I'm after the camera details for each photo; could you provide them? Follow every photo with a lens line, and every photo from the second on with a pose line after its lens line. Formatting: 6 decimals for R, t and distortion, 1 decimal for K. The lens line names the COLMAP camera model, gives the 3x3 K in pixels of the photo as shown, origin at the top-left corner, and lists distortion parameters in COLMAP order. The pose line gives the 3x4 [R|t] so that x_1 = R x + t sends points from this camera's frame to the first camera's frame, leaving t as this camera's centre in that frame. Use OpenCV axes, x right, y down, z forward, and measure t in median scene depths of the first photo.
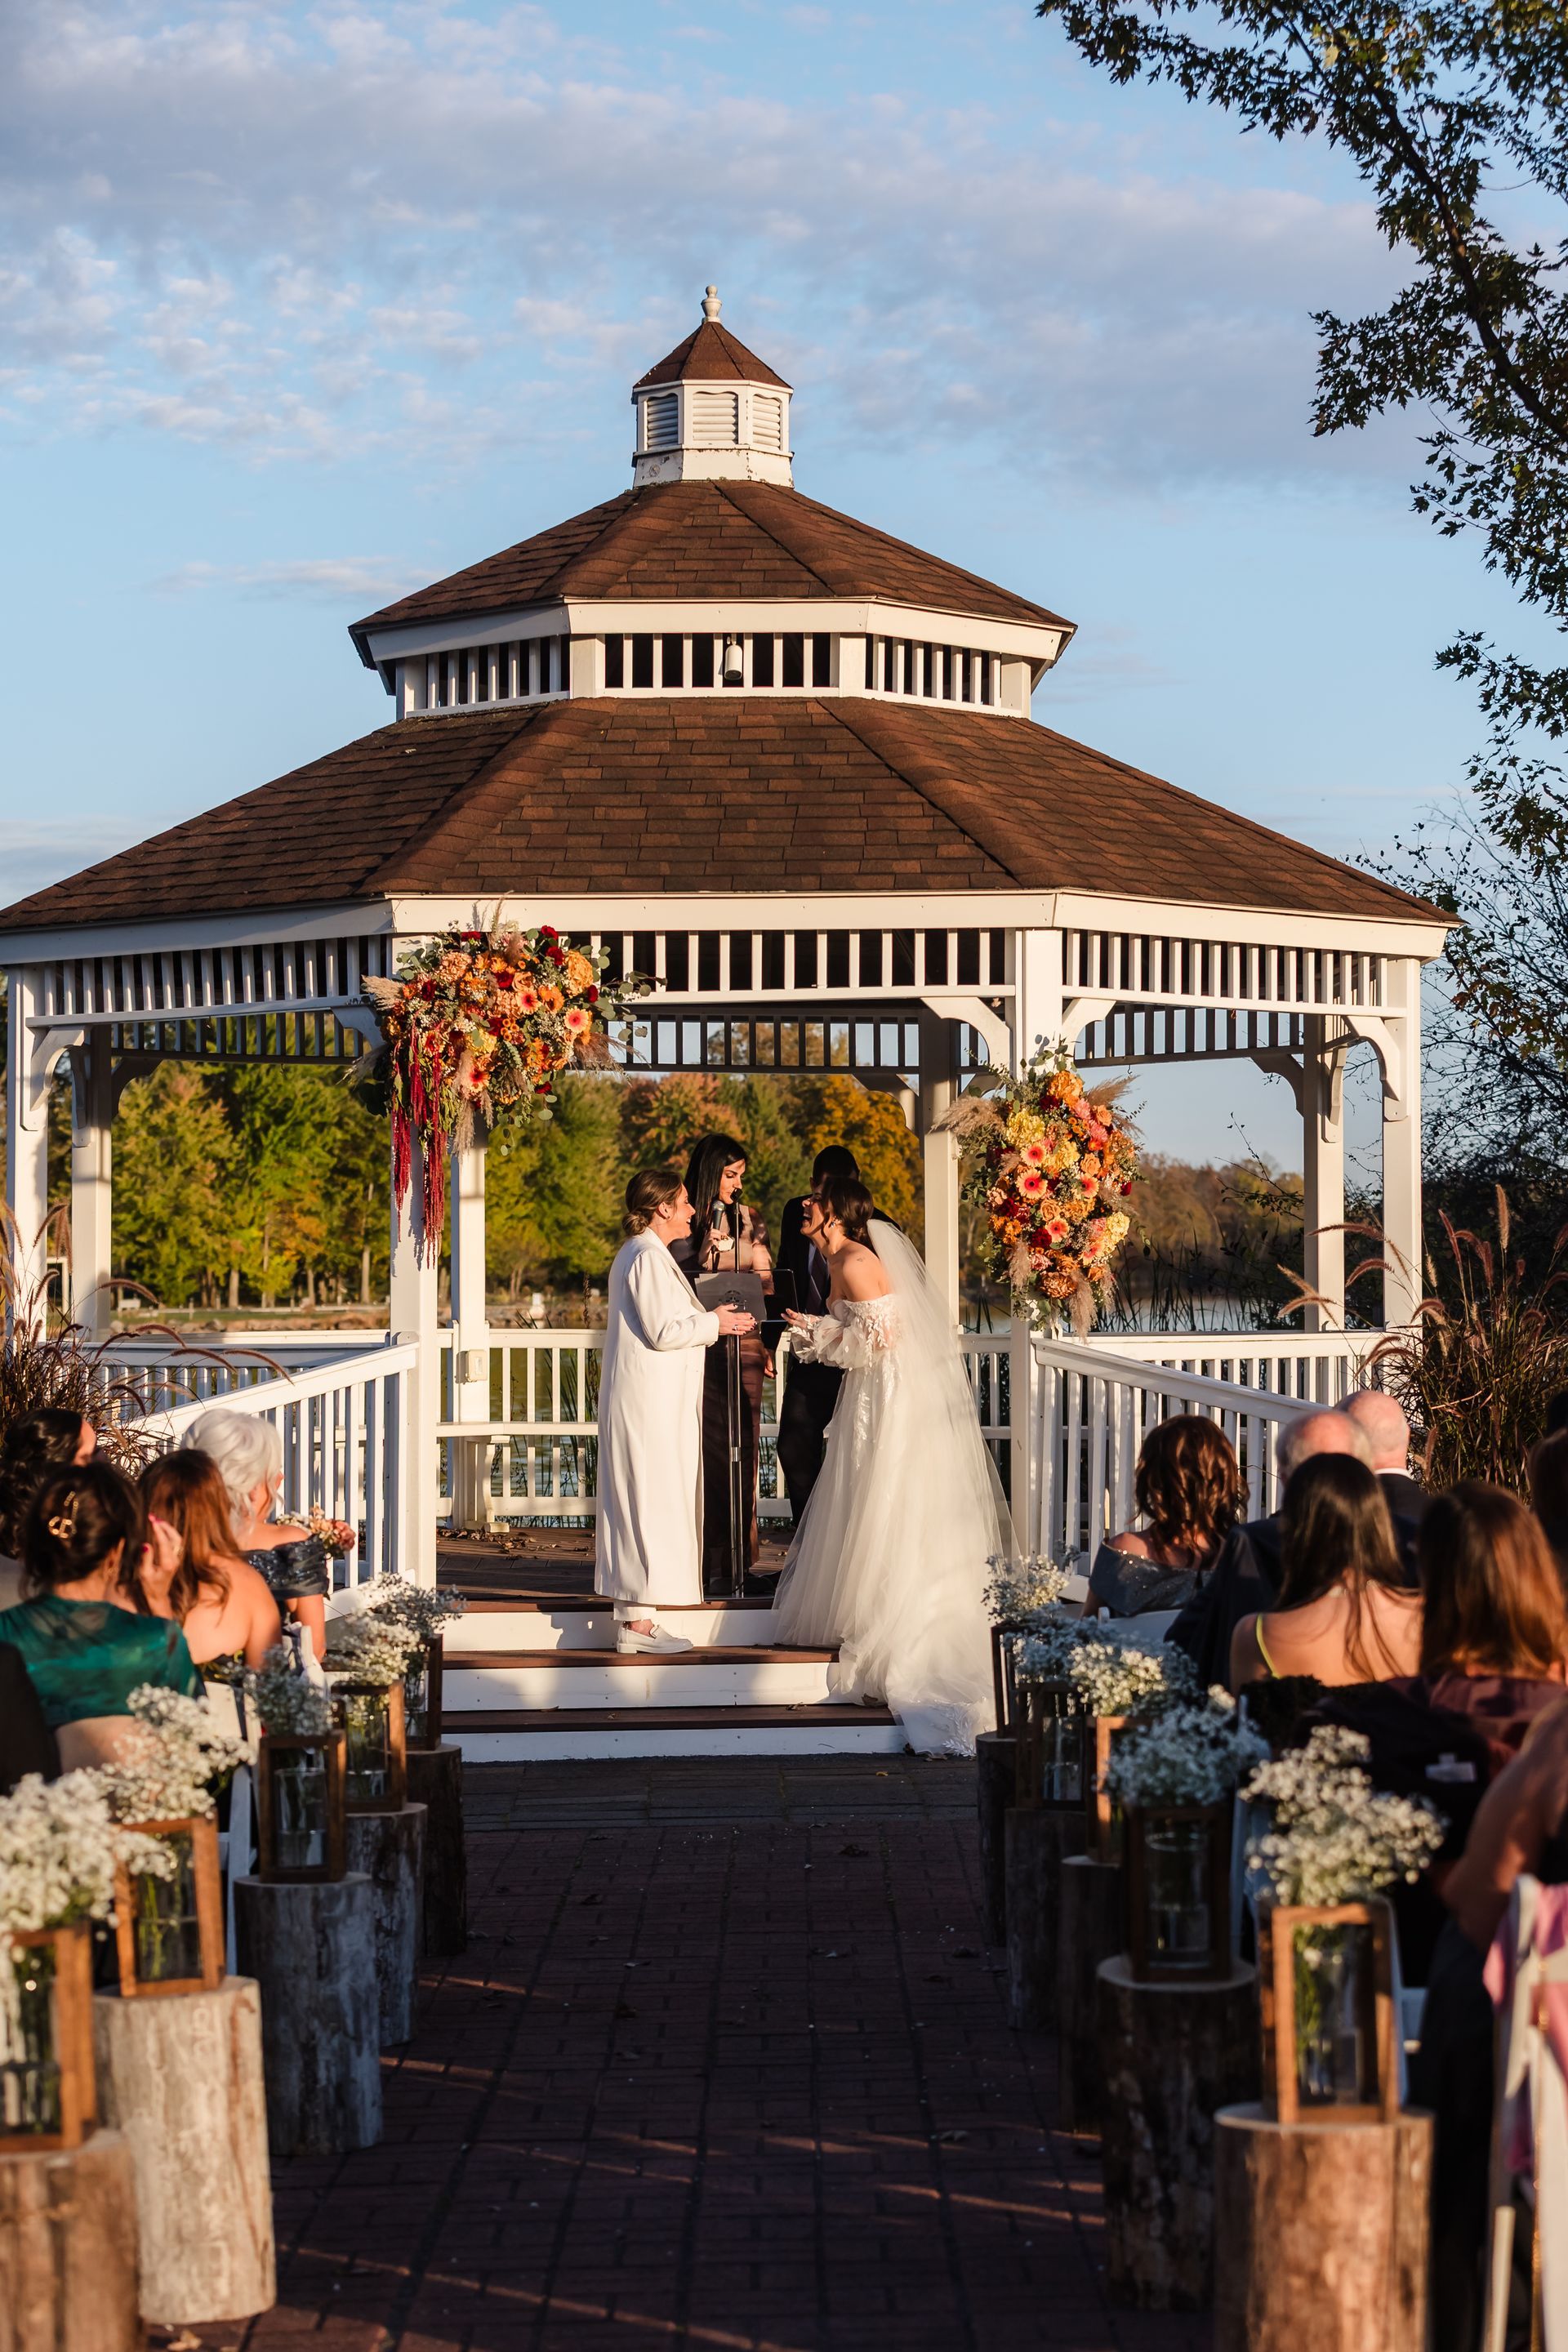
lens RADIAL K [[4686.5, 0, 757.2], [0, 4686.5, 1176.8], [0, 0, 1]] dist [0.285832, -0.311533]
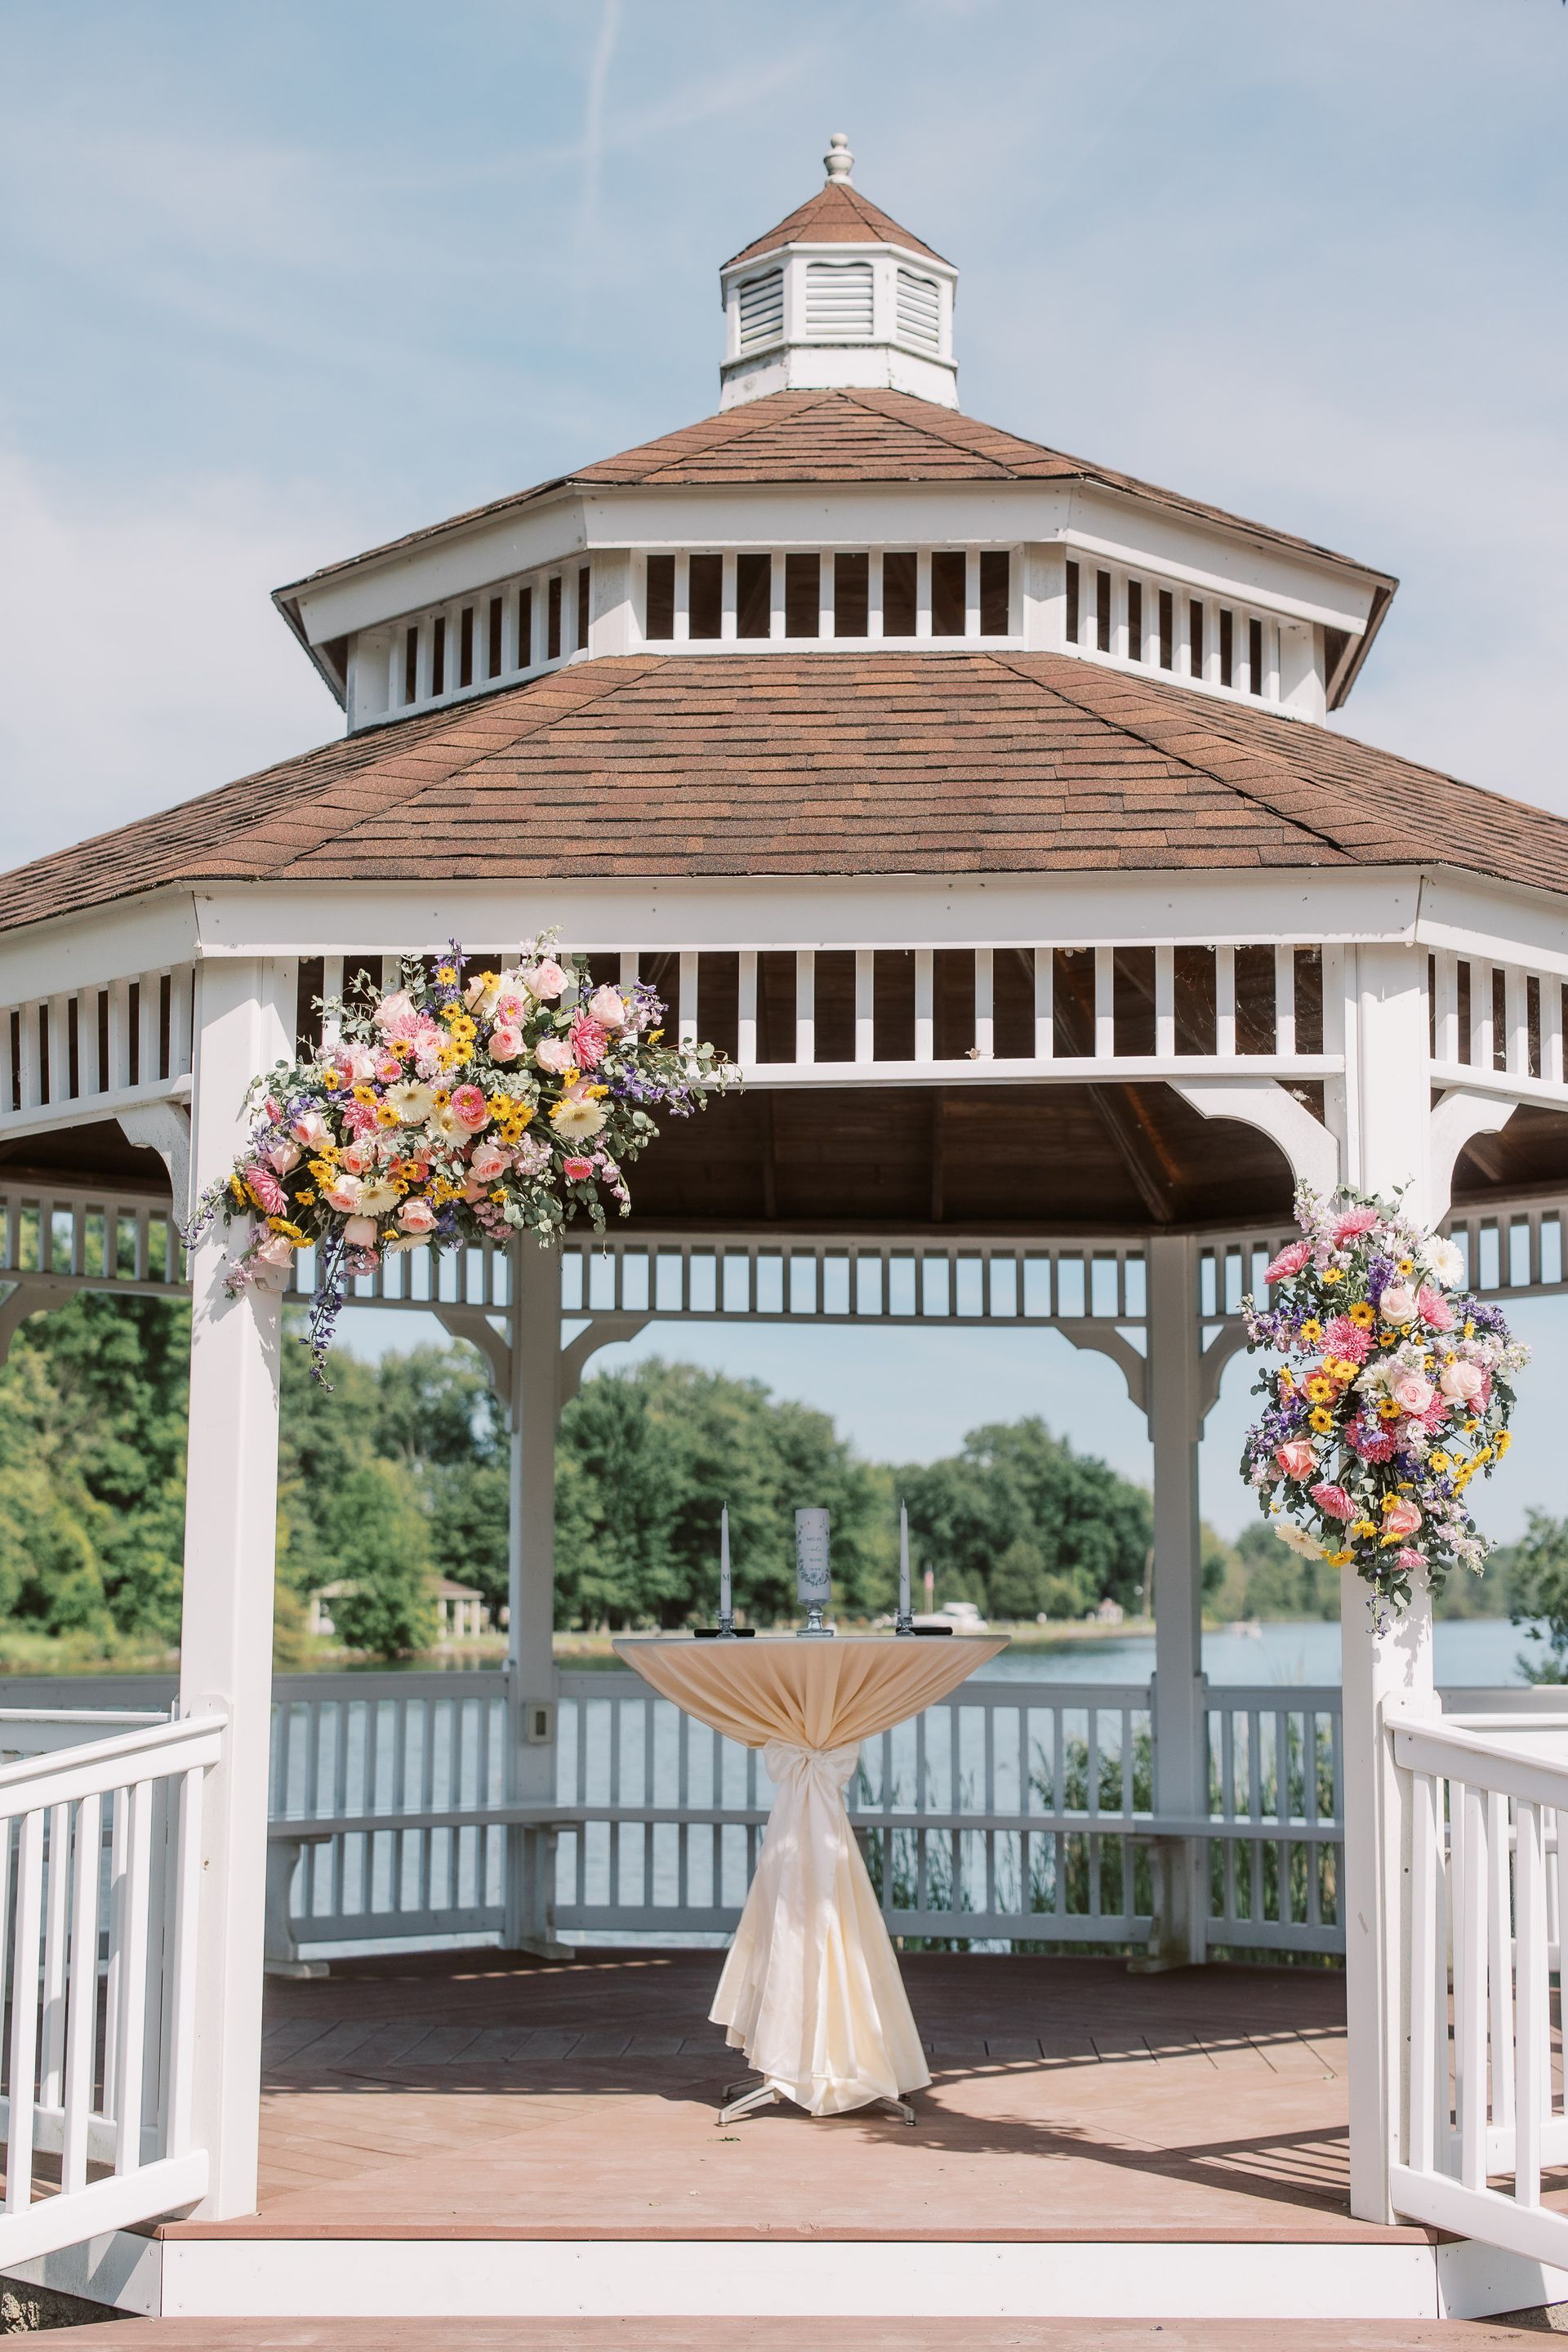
lens RADIAL K [[3414.8, 0, 768.0], [0, 3414.8, 1219.7], [0, 0, 1]] dist [0.050068, -0.053754]
pose [[0.997647, -0.000697, -0.068552, 0.014777], [-0.005665, 0.995689, -0.092577, 0.013695], [0.068321, 0.092747, 0.993343, 0.560773]]
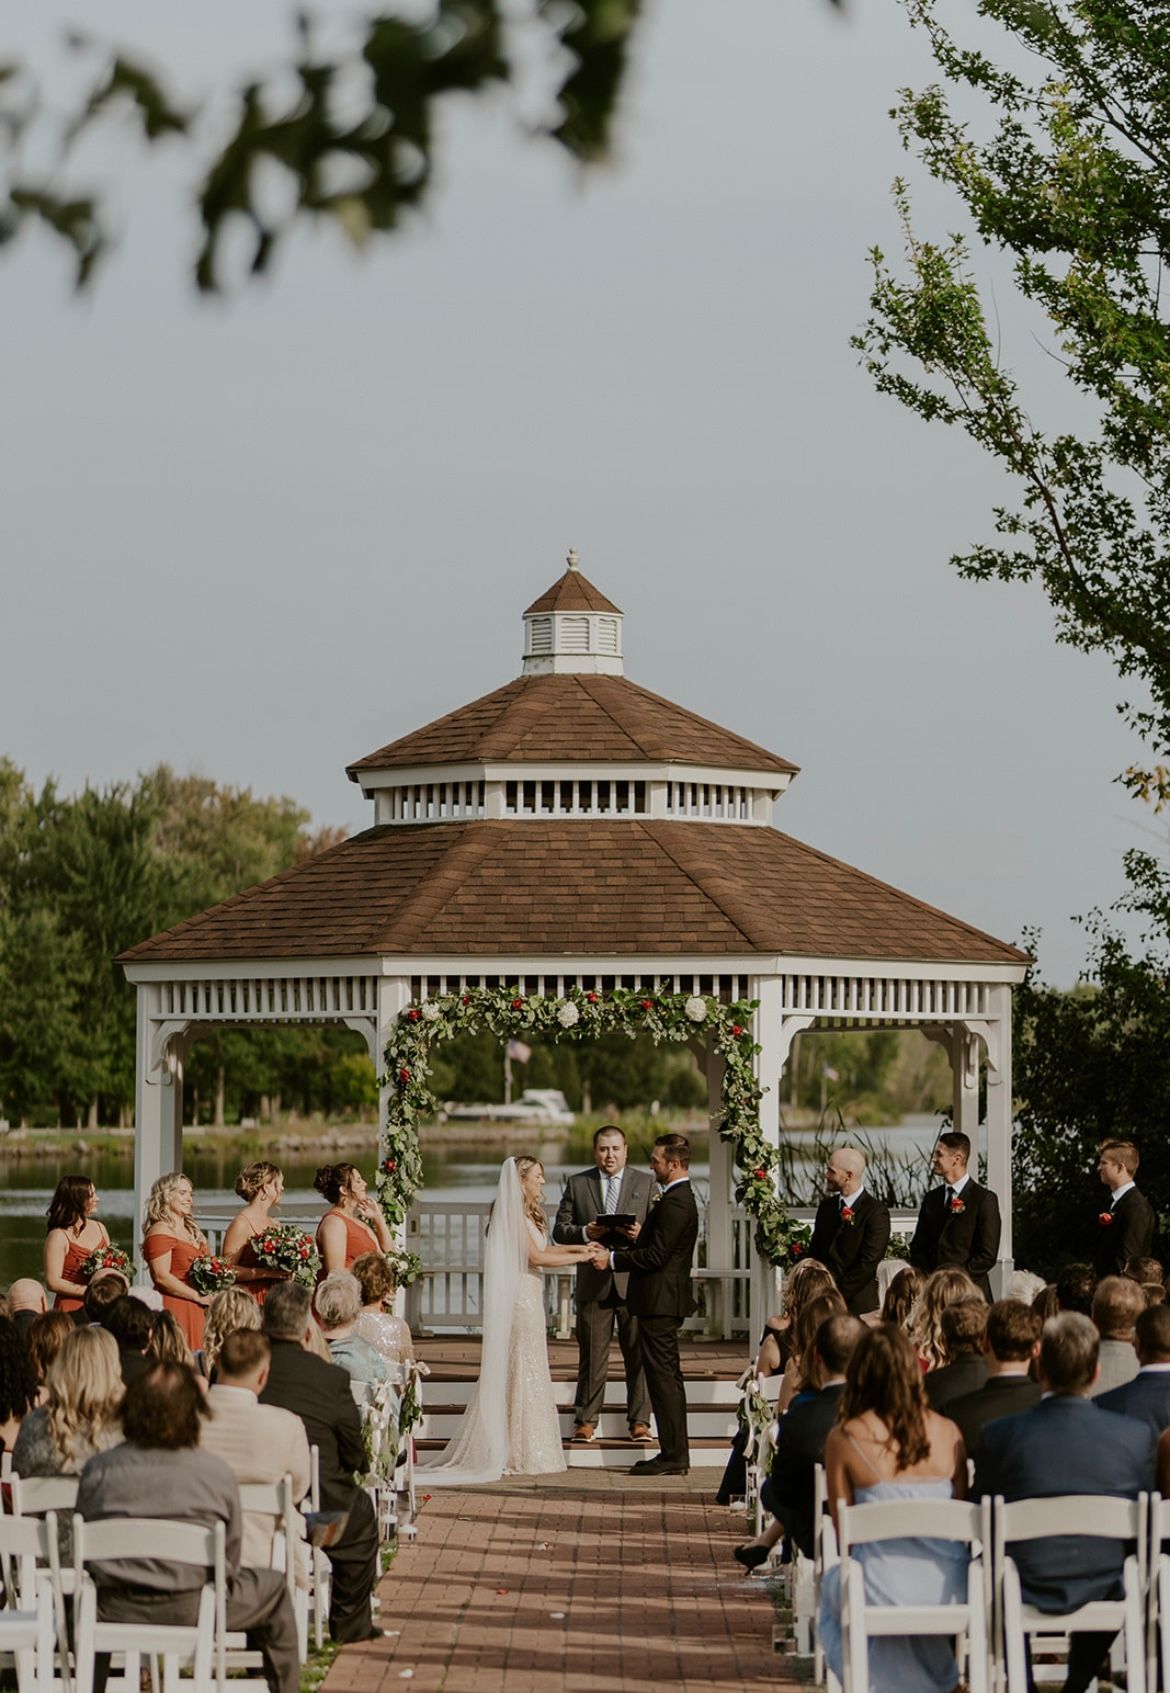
lens RADIAL K [[4764.0, 0, 525.8], [0, 4764.0, 847.5], [0, 0, 1]] dist [0.033601, -0.209698]
pose [[0.999842, 0.006279, -0.016603, 0.001723], [-0.006781, 0.999516, -0.030373, -0.042331], [0.016404, 0.030481, 0.999401, -0.640241]]
